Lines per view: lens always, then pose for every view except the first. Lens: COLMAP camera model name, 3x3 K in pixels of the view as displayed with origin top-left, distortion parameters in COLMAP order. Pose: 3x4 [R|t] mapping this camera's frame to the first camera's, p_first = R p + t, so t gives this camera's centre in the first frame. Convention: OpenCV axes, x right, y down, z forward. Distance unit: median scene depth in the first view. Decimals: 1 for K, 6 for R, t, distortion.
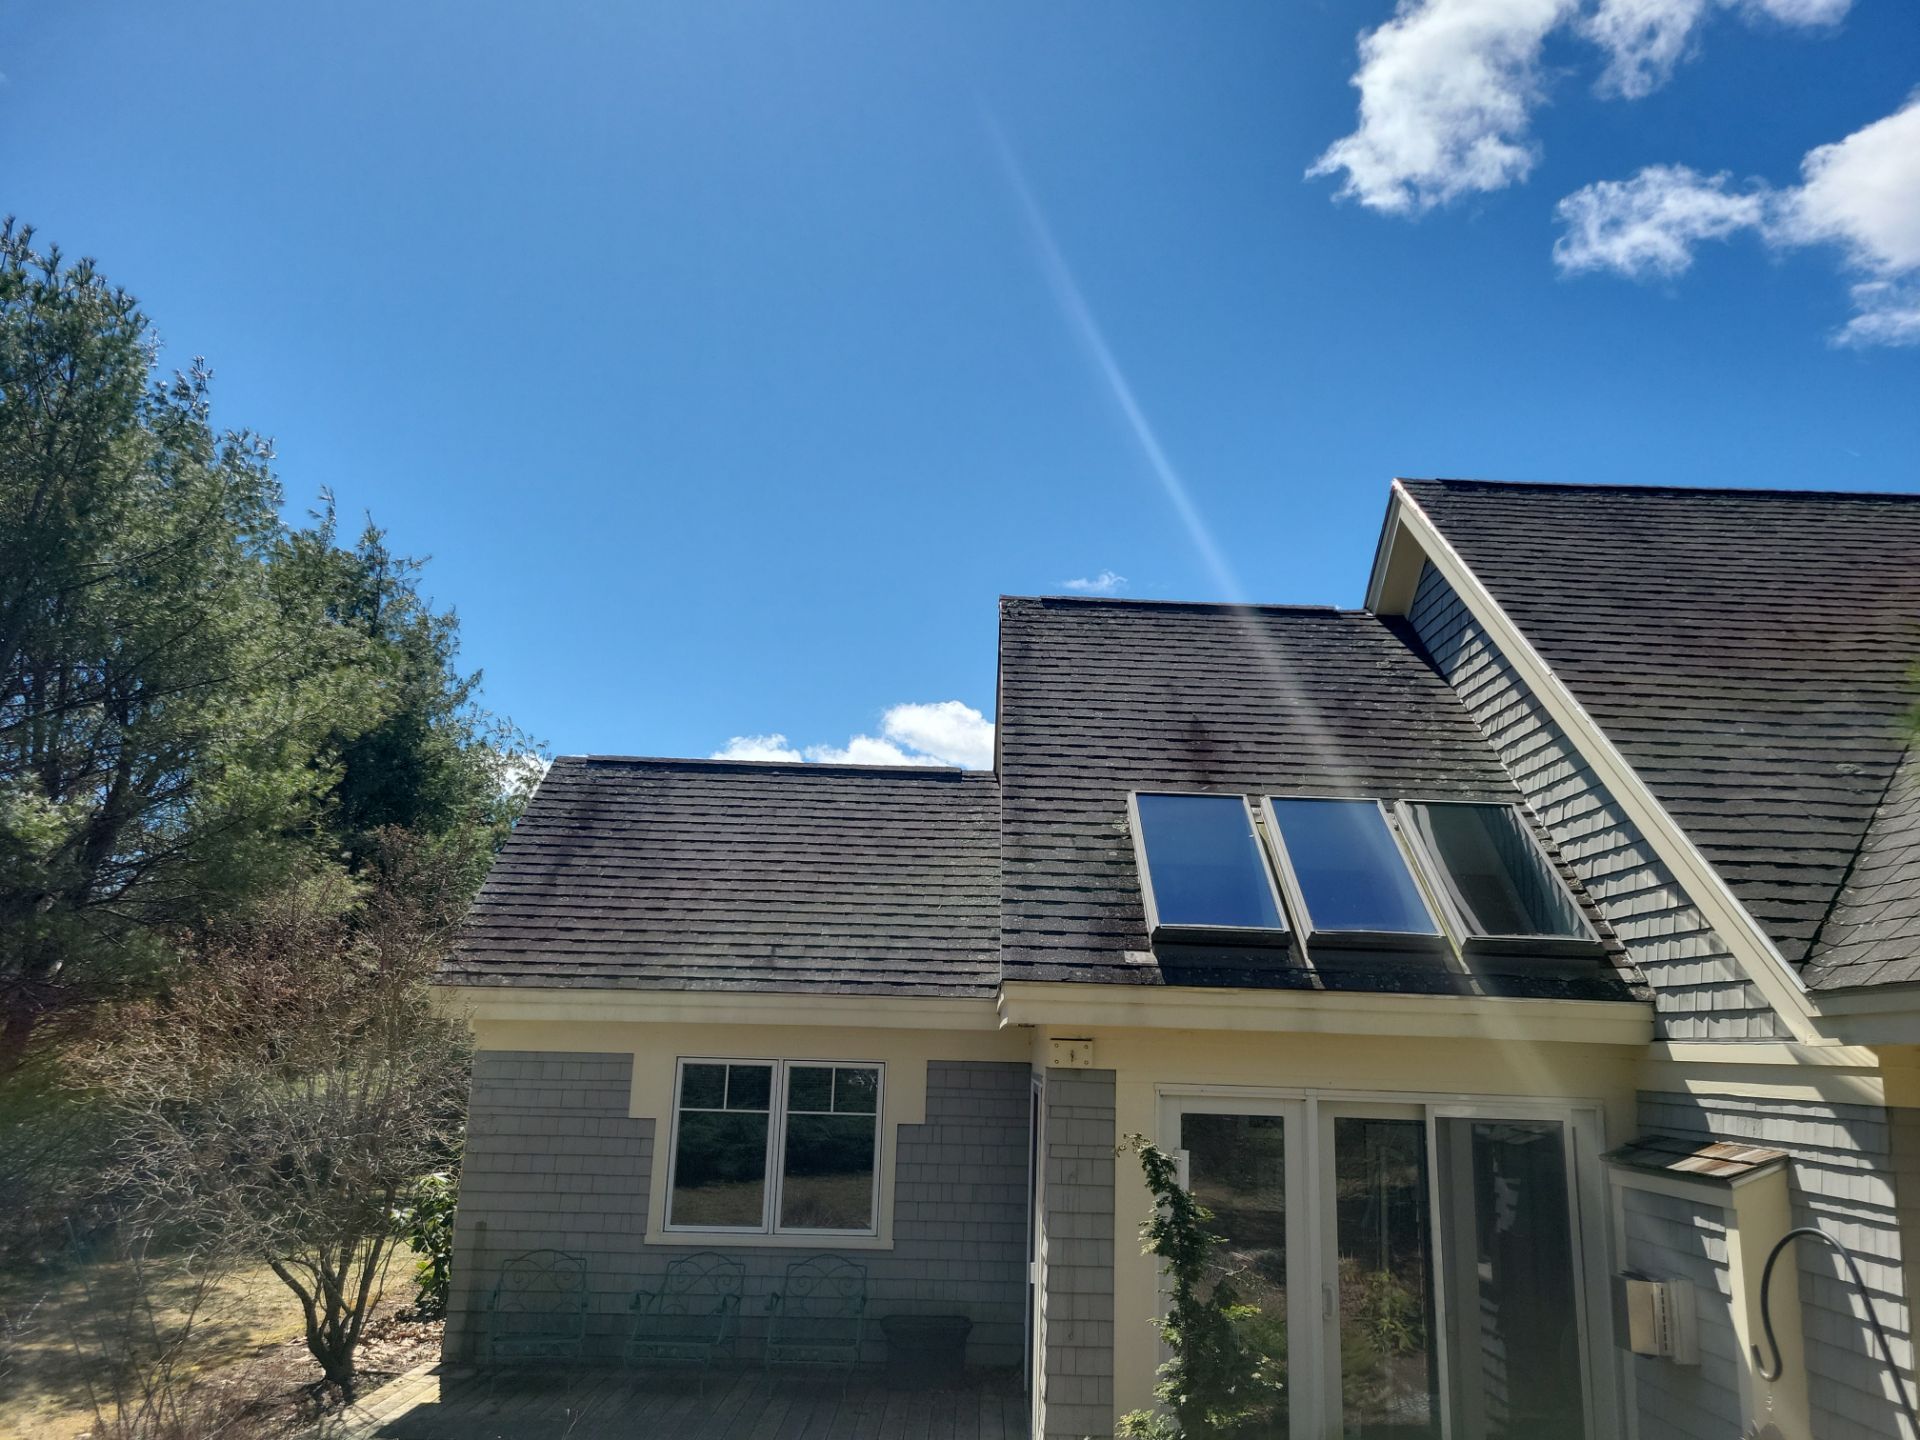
lens RADIAL K [[1440.5, 0, 983.3], [0, 1440.5, 722.7], [0, 0, 1]] dist [0.062176, -0.044647]
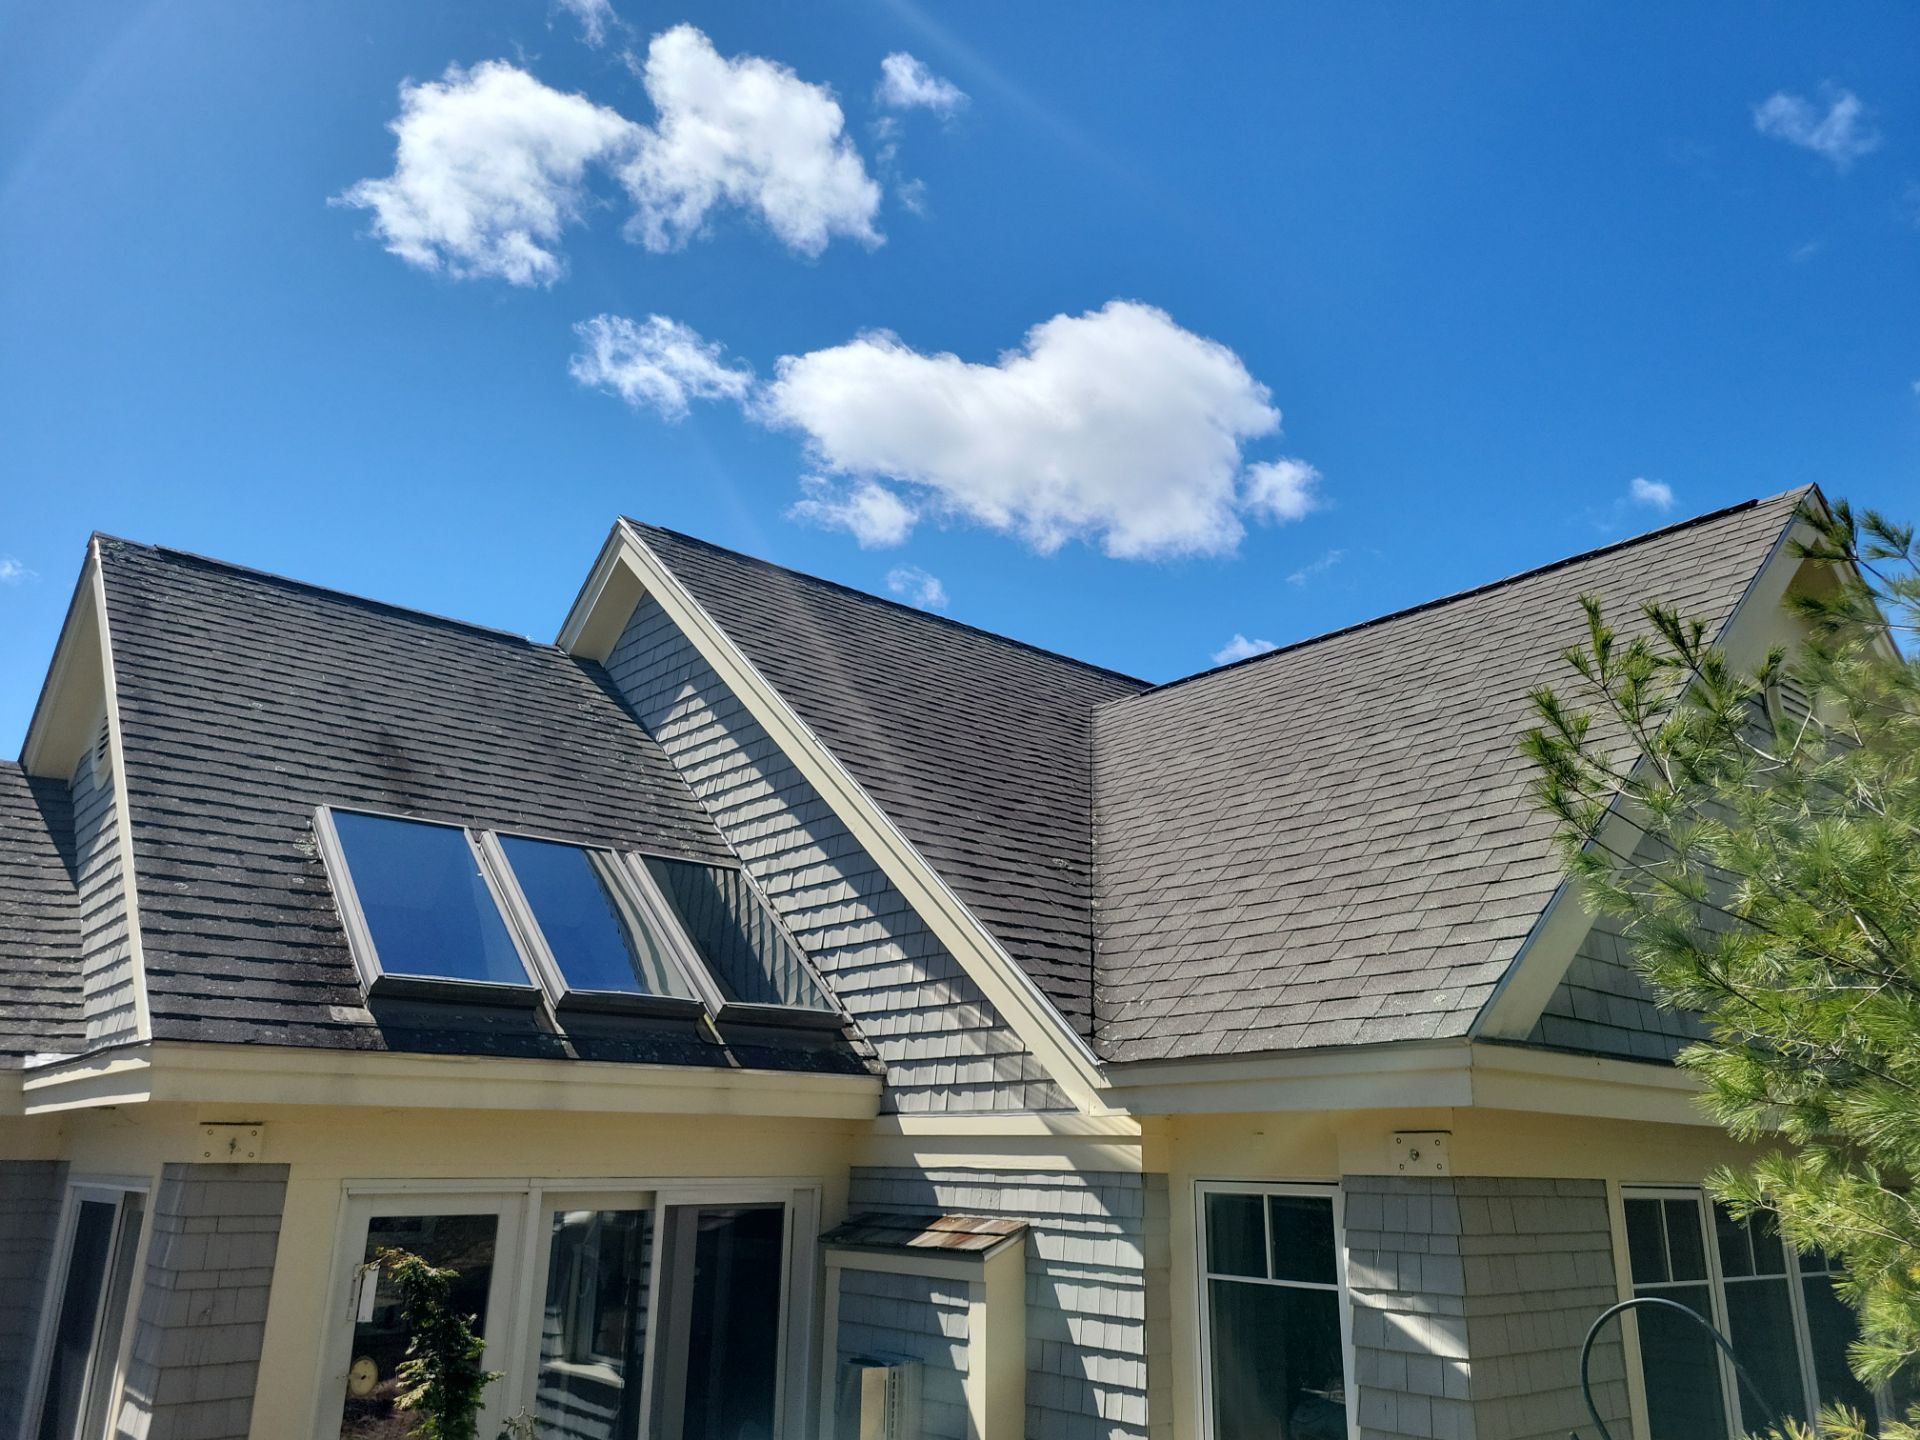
lens RADIAL K [[1440.5, 0, 983.3], [0, 1440.5, 722.7], [0, 0, 1]] dist [0.062176, -0.044647]
pose [[0.768602, 0.165534, 0.617939, -0.127736], [-0.131105, 0.986199, -0.101113, 0.038923], [-0.626149, -0.003299, 0.779697, 0.162808]]
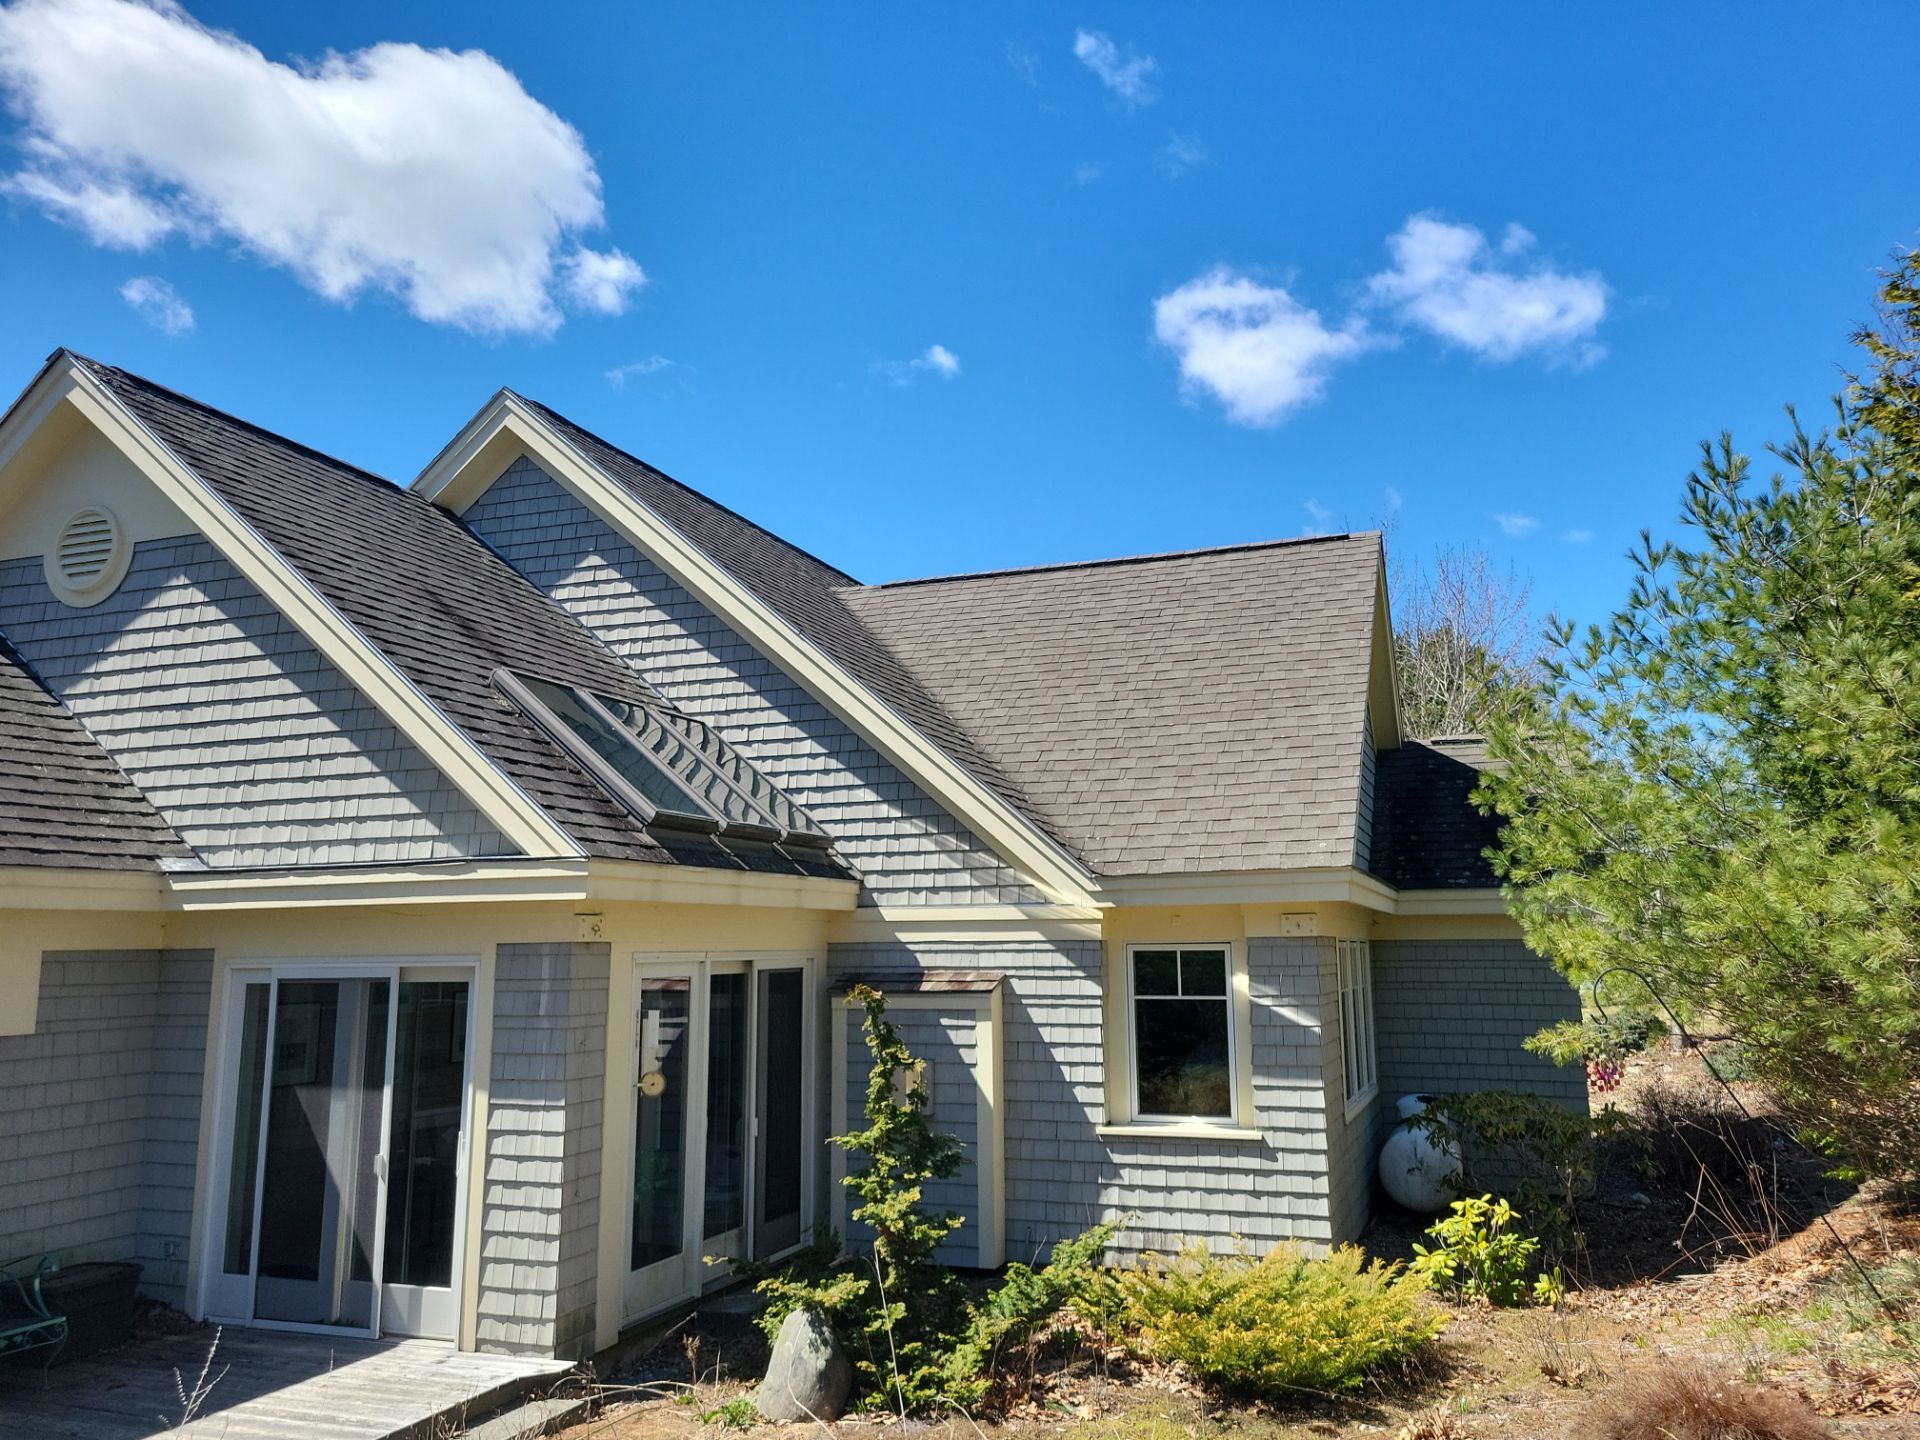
lens RADIAL K [[1446.3, 0, 980.2], [0, 1446.3, 715.9], [0, 0, 1]] dist [0.068497, -0.054059]
pose [[0.355608, 0.115417, 0.927481, -0.744447], [-0.187048, 0.981059, -0.050368, 0.074007], [-0.915727, -0.155572, 0.370461, 0.351532]]
